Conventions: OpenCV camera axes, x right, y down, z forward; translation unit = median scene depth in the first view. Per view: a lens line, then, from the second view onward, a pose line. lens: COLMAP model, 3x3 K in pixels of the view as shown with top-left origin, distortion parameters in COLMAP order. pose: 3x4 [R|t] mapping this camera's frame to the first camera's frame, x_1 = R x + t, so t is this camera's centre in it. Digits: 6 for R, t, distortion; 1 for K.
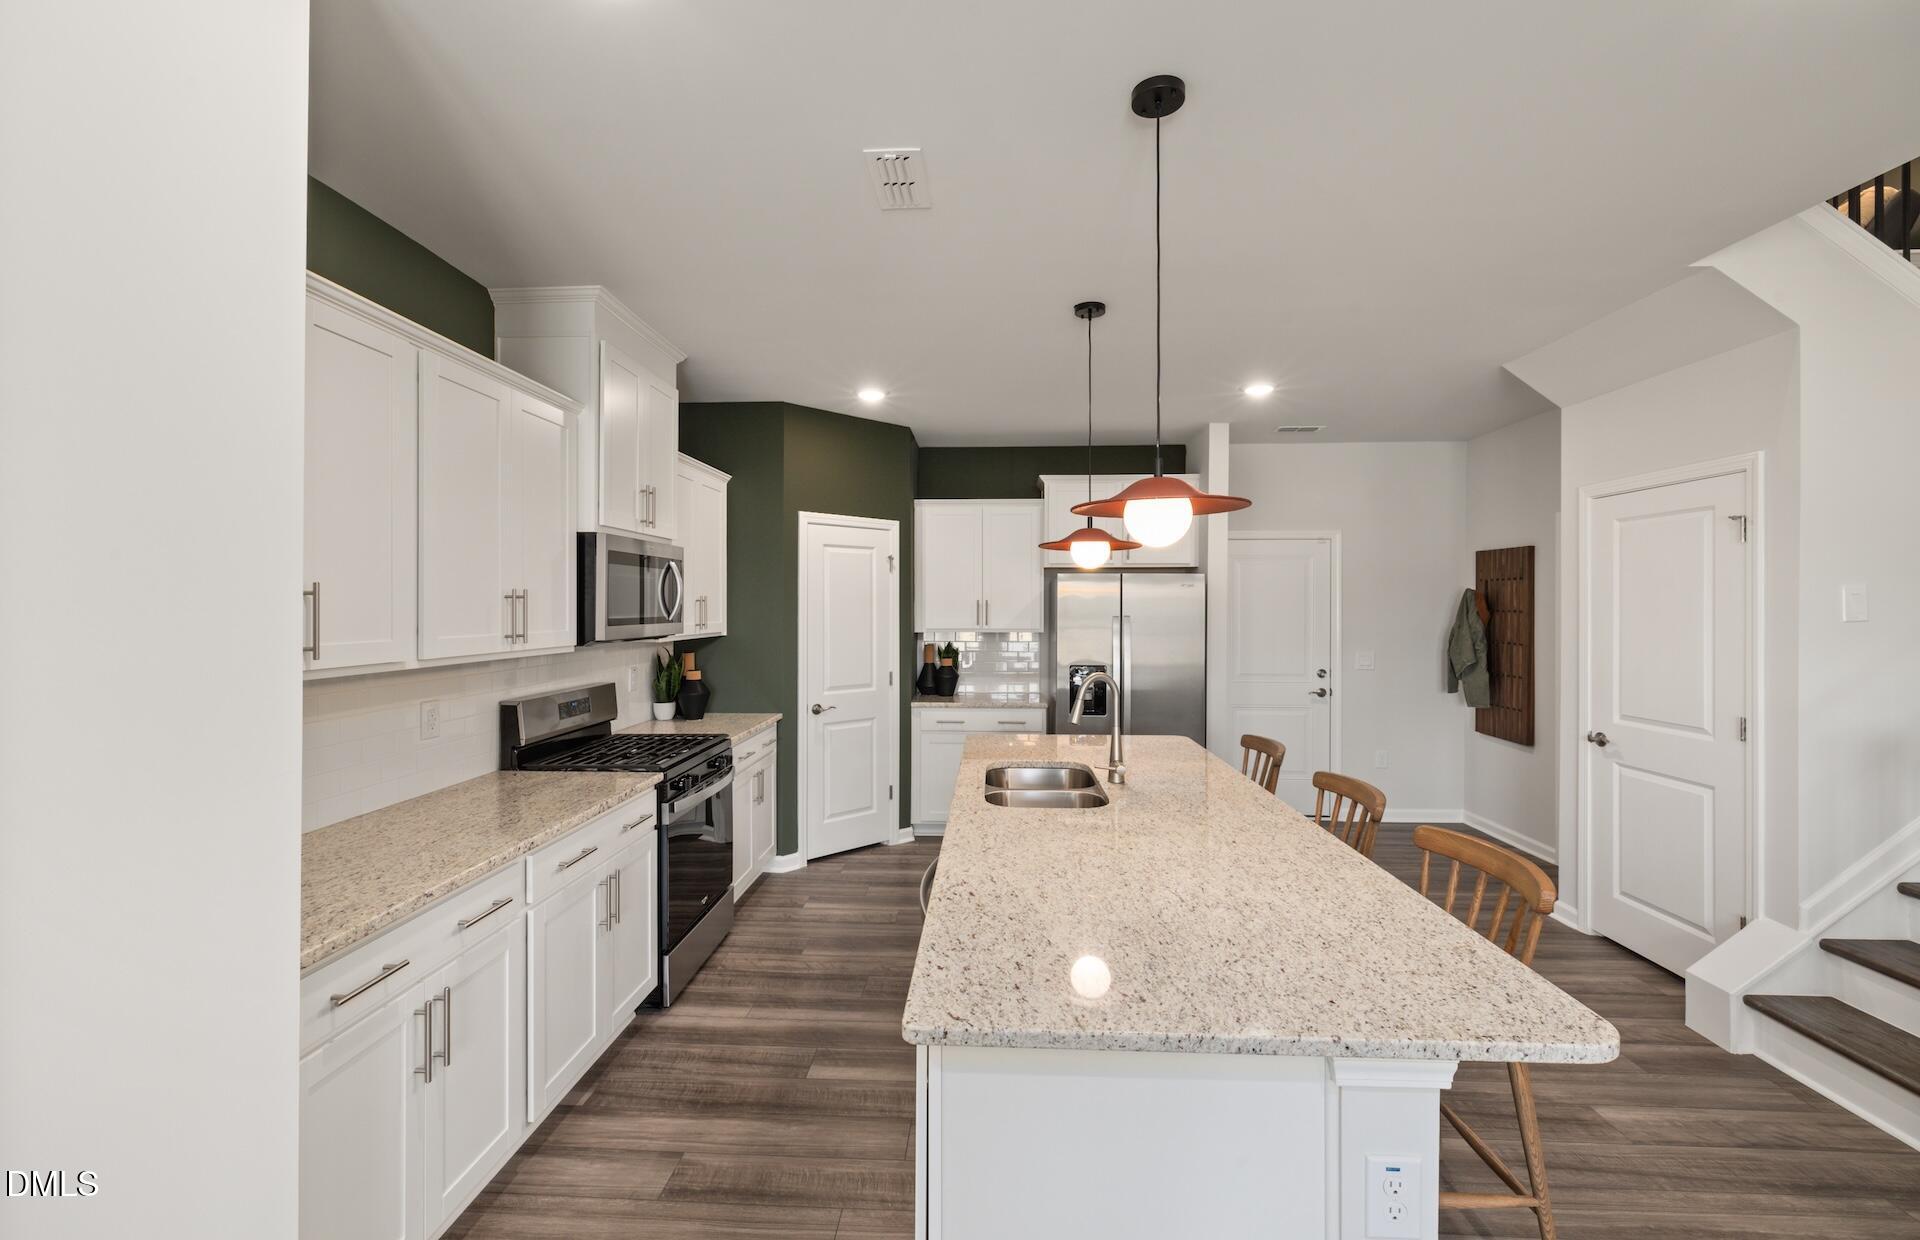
lens RADIAL K [[774.6, 0, 931.6], [0, 774.6, 614.1], [0, 0, 1]] dist [-0.013517, 0.000177]
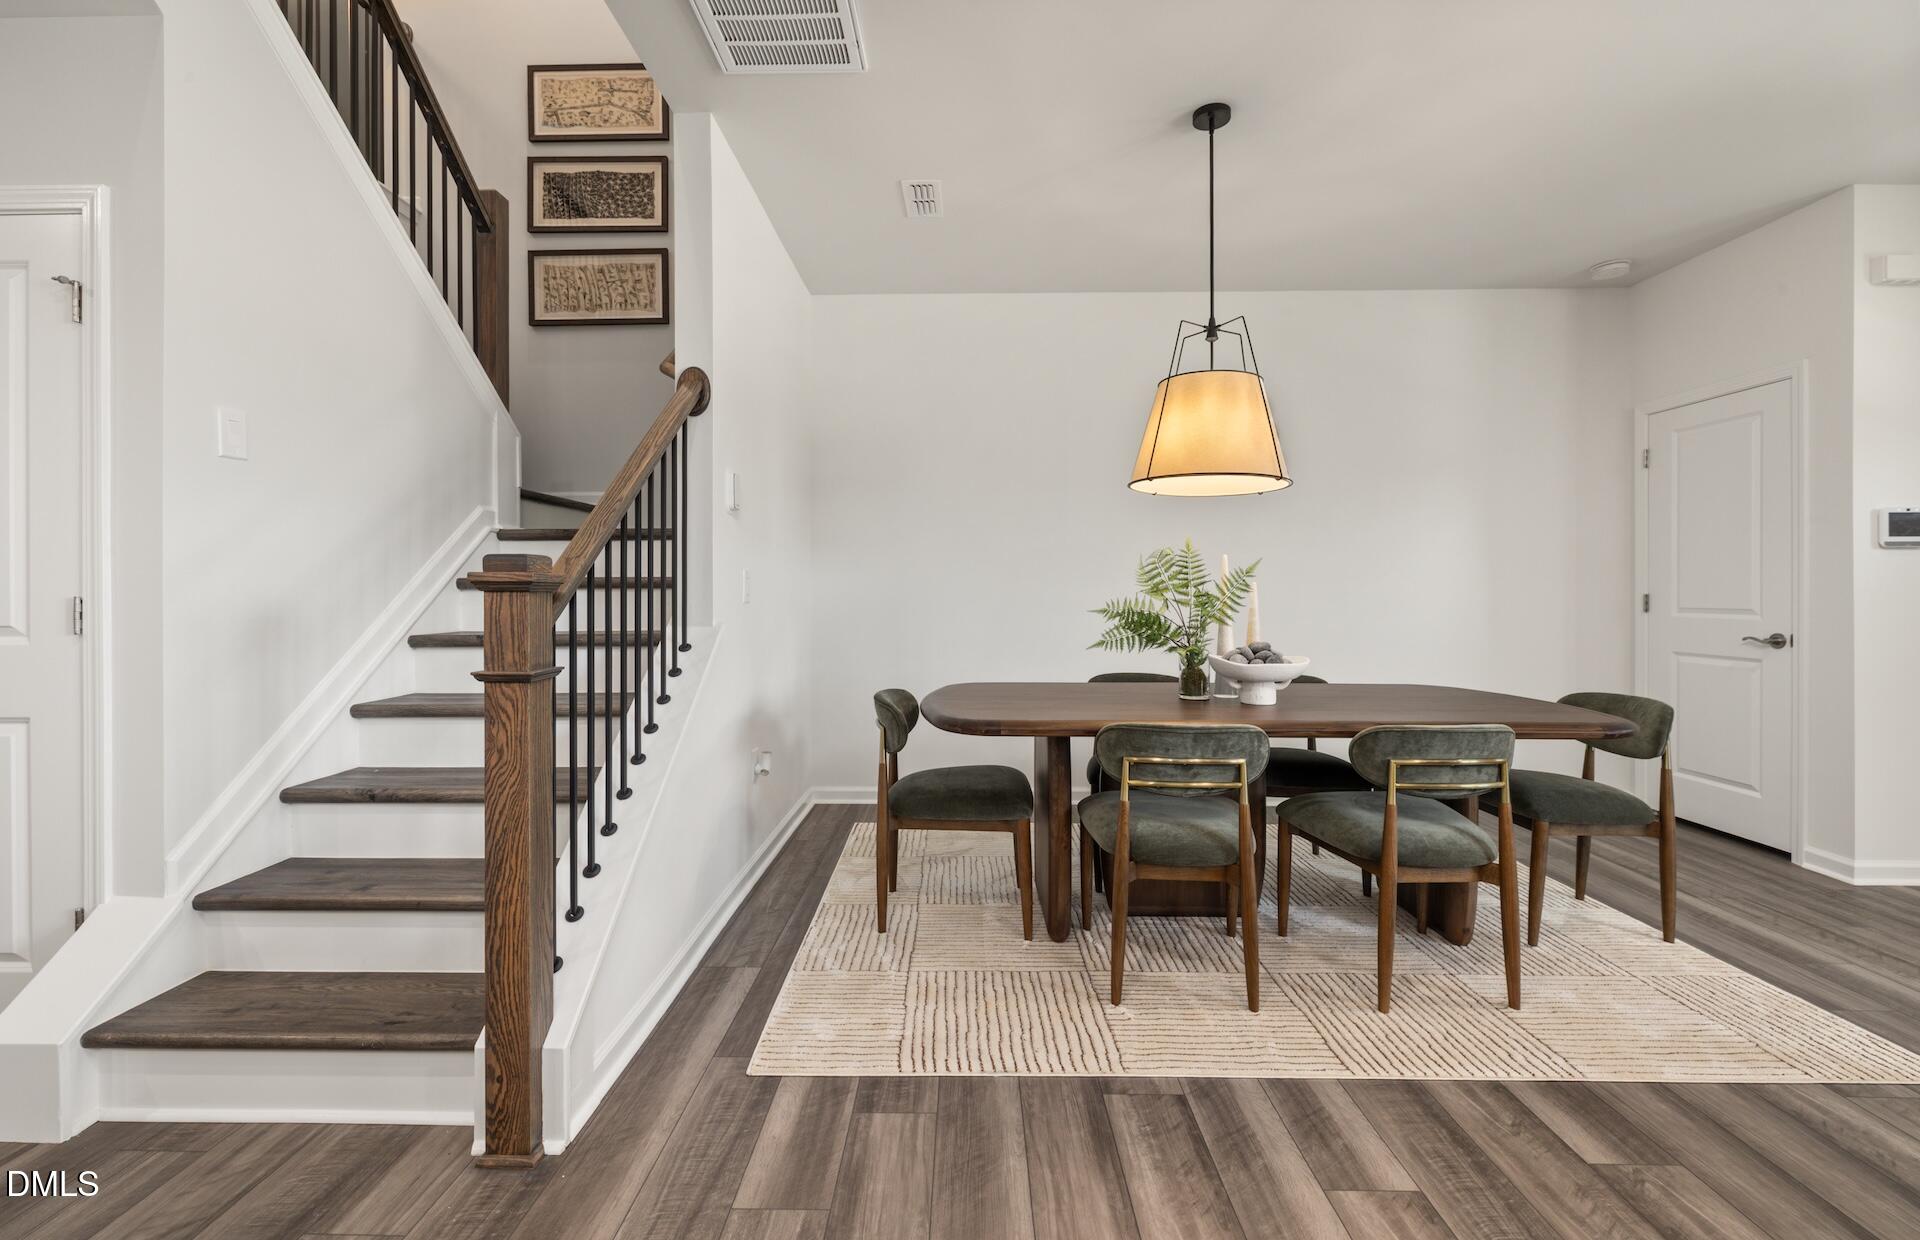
lens RADIAL K [[818.3, 0, 958.6], [0, 818.3, 594.2], [0, 0, 1]] dist [0.001438, 0.000054]
pose [[-0.065438, 0.006558, 0.997835, 0.359629], [0.007534, 0.999953, -0.006078, 0.155418], [-0.997828, 0.007120, -0.065484, 0.335168]]
